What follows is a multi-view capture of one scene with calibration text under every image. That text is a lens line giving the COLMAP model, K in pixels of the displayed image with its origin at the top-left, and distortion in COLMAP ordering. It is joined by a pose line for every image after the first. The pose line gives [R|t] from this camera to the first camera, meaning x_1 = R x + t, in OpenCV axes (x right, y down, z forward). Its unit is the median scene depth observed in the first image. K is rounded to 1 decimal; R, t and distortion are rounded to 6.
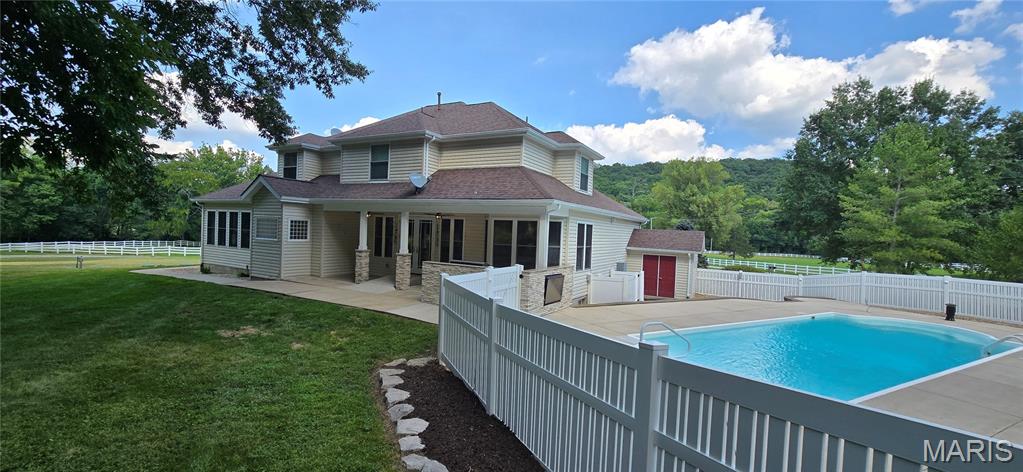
lens RADIAL K [[419.0, 0, 511.5], [0, 419.0, 236.0], [0, 0, 1]] dist [0.000459, -0.000027]
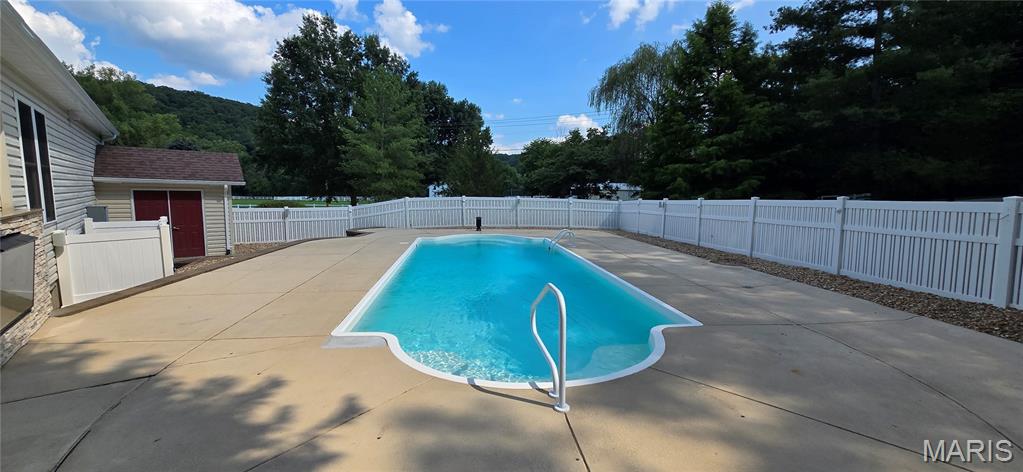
lens RADIAL K [[419.0, 0, 511.5], [0, 419.0, 236.0], [0, 0, 1]] dist [0.000459, -0.000027]
pose [[0.360457, -0.134885, 0.922972, -0.028069], [0.010573, 0.990017, 0.140554, 0.025724], [-0.932716, -0.040905, 0.358285, 0.266102]]
